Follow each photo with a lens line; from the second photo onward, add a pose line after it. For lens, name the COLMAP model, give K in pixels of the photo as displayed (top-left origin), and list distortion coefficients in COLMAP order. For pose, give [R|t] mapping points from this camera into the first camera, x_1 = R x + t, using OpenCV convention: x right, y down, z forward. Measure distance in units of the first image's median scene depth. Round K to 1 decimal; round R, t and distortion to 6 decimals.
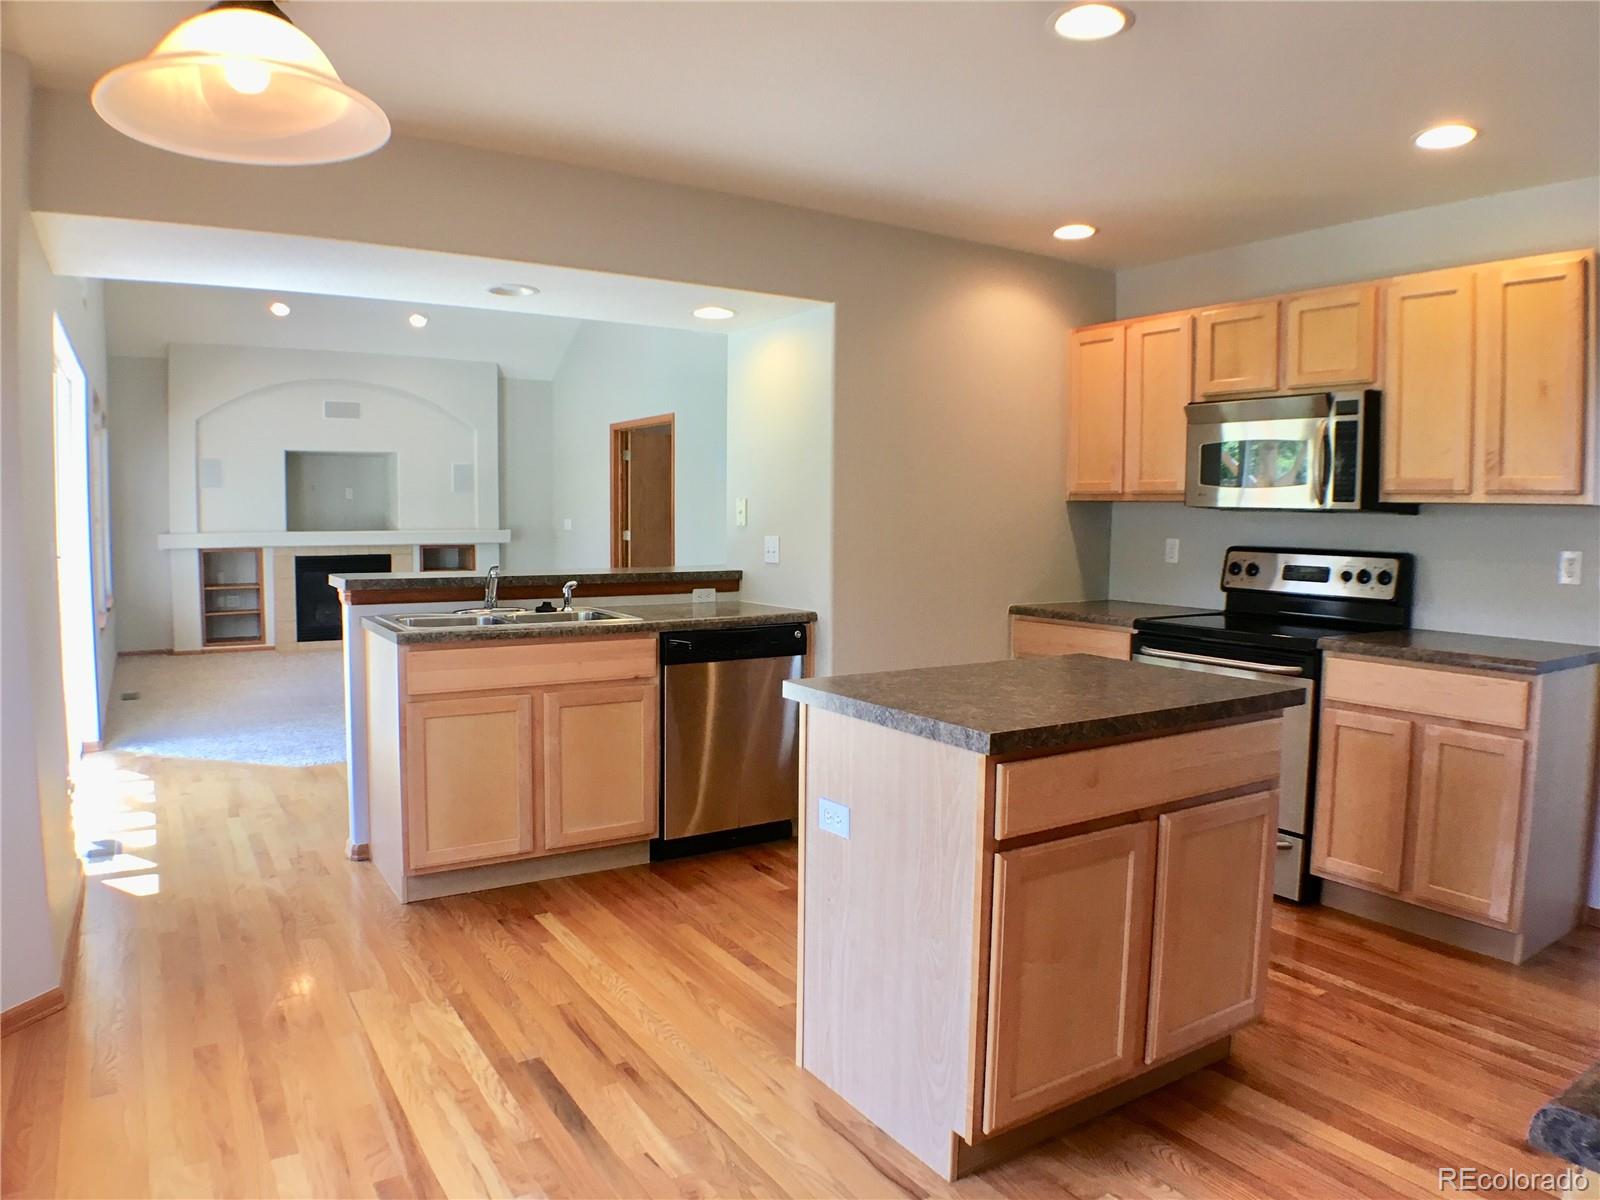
lens RADIAL K [[1074.4, 0, 797.9], [0, 1074.4, 589.4], [0, 0, 1]] dist [-0.128615, -0.002248]
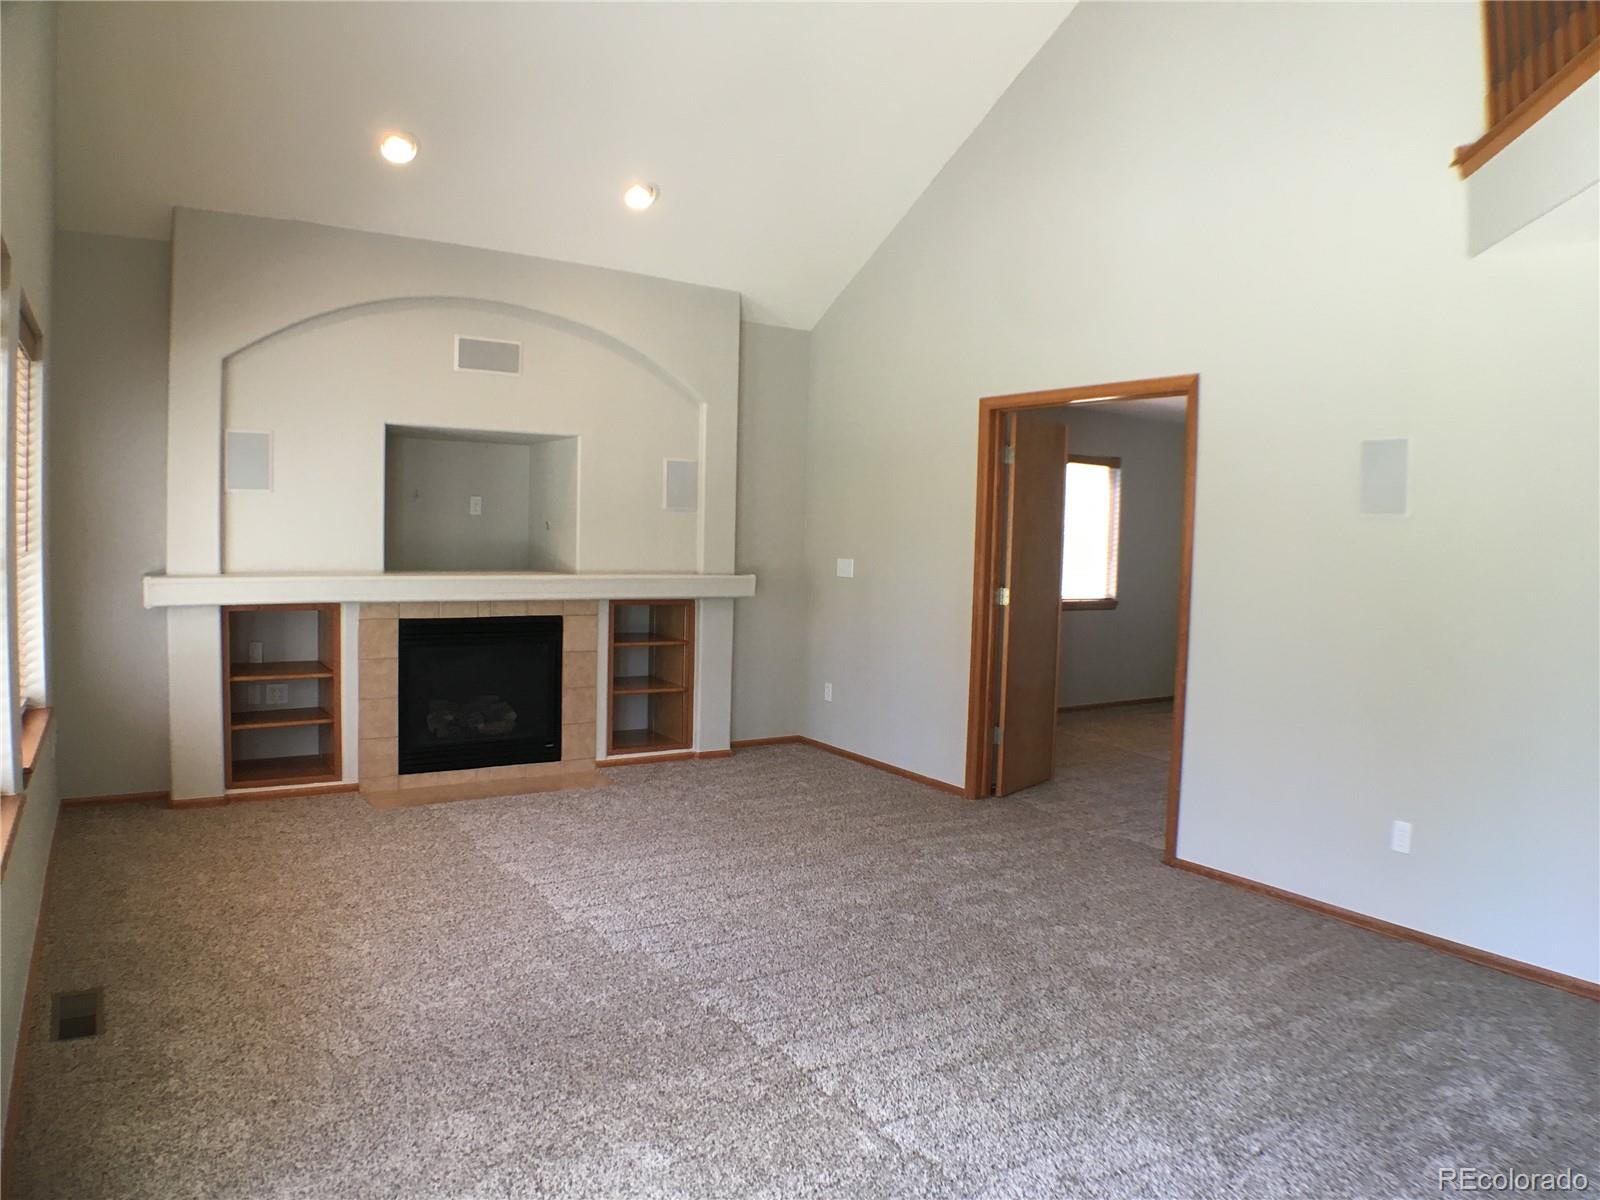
lens RADIAL K [[1074.4, 0, 808.8], [0, 1074.4, 607.9], [0, 0, 1]] dist [-0.128615, -0.002248]
pose [[0.999627, 0.024990, 0.011035, -0.272141], [-0.024995, 0.999688, 0.000290, -0.042835], [-0.011024, -0.000565, 0.999939, 0.443801]]
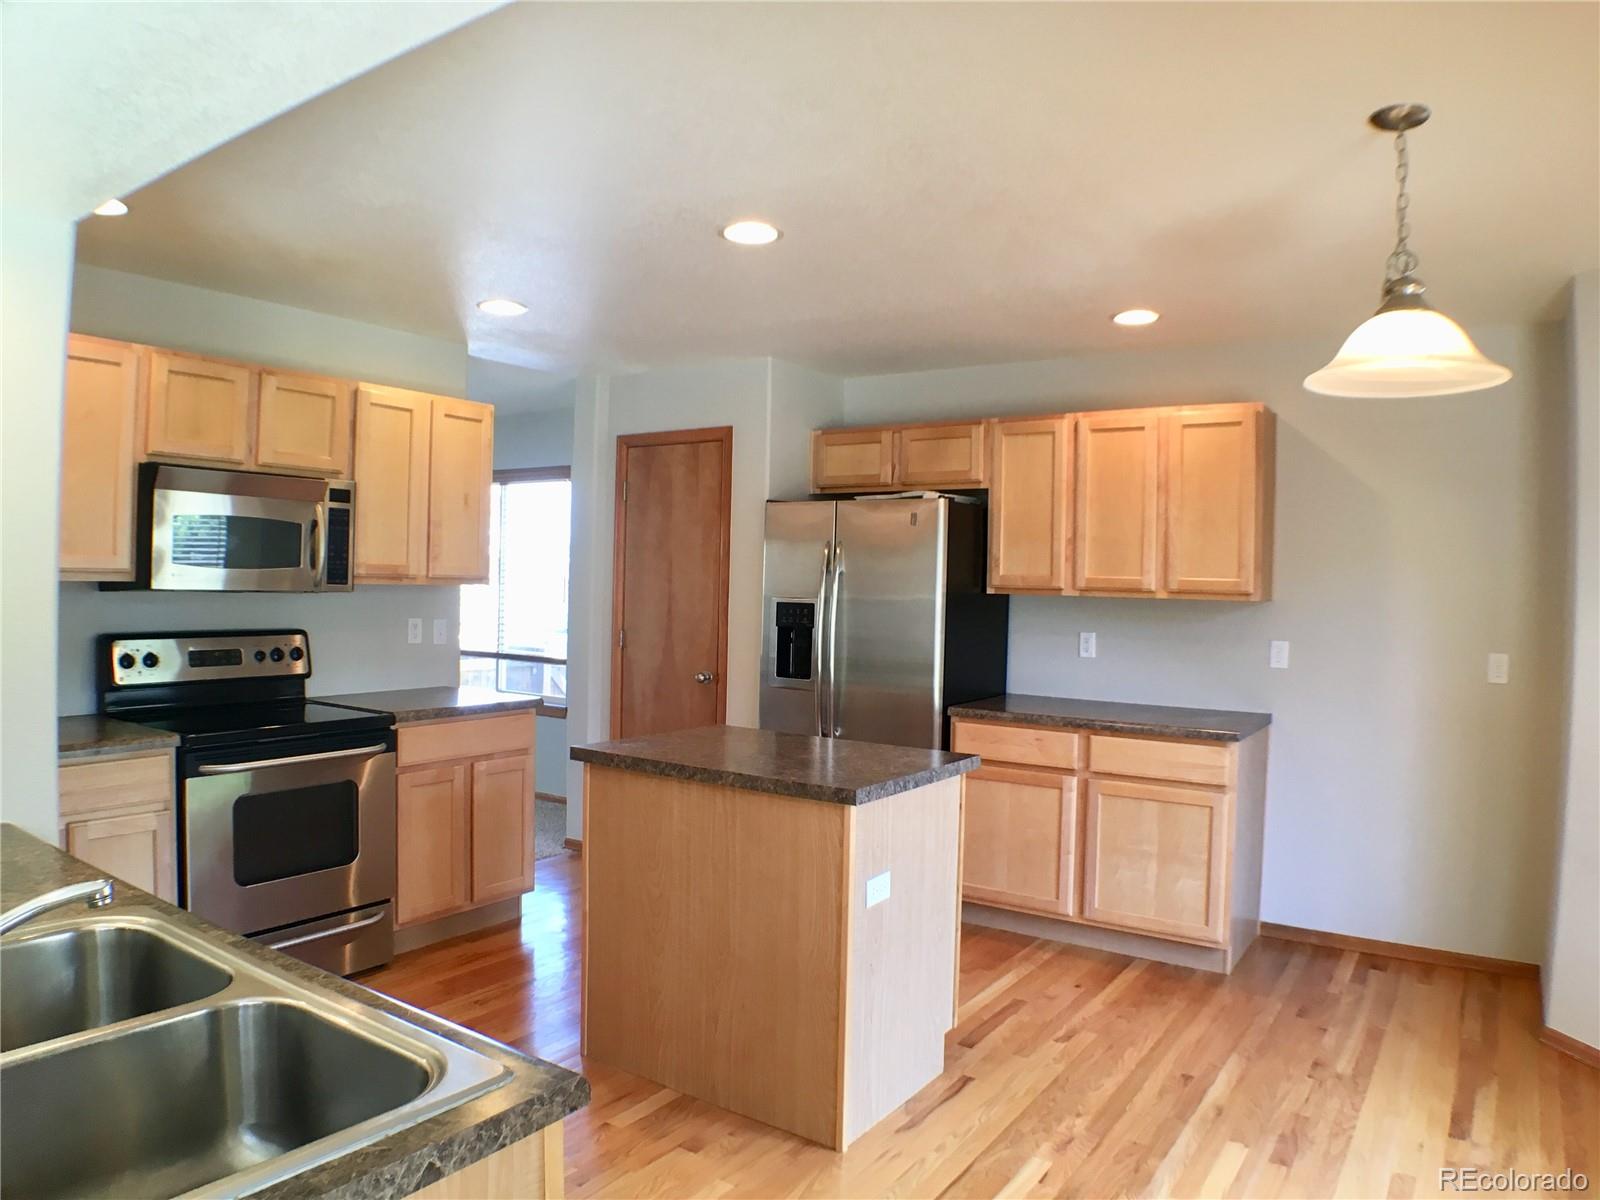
lens RADIAL K [[1074.4, 0, 806.7], [0, 1074.4, 598.9], [0, 0, 1]] dist [-0.128615, -0.002248]
pose [[-0.394810, -0.036434, 0.918040, -0.717512], [0.044583, 0.997277, 0.058751, -0.124962], [-0.917681, 0.064125, -0.392110, 1.099039]]
